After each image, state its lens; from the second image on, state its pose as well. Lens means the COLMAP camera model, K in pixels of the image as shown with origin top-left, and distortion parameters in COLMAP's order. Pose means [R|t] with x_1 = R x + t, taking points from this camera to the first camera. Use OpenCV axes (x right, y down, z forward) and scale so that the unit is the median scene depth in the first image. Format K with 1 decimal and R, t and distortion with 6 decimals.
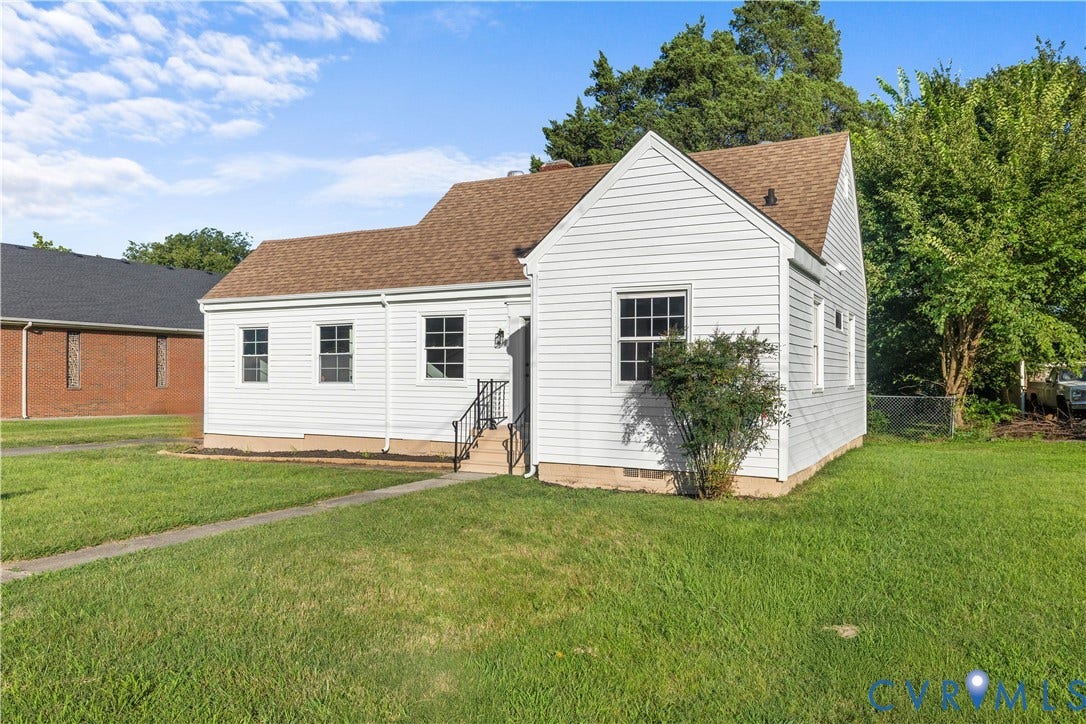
lens RADIAL K [[745.6, 0, 547.8], [0, 745.6, 364.0], [0, 0, 1]] dist [-0.006809, -0.001079]
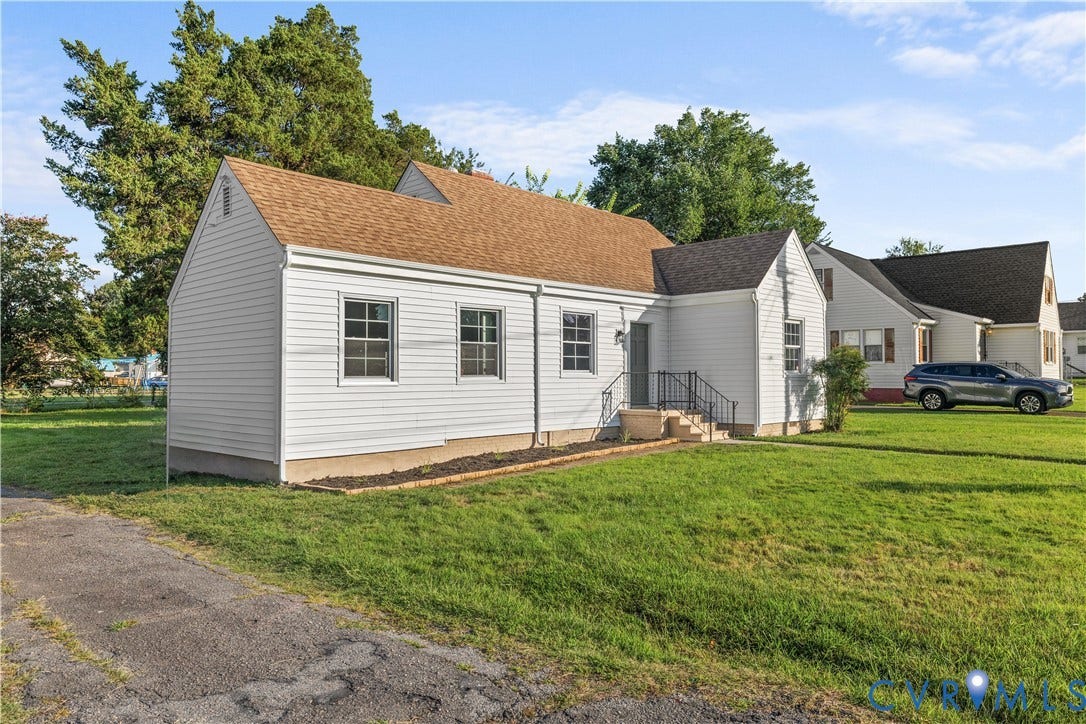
lens RADIAL K [[745.6, 0, 547.8], [0, 745.6, 364.0], [0, 0, 1]] dist [-0.006809, -0.001079]
pose [[0.260751, 0.015117, 0.965288, -1.188500], [0.002024, 0.999867, -0.016205, 0.026958], [-0.965404, 0.006180, 0.260686, 0.754084]]
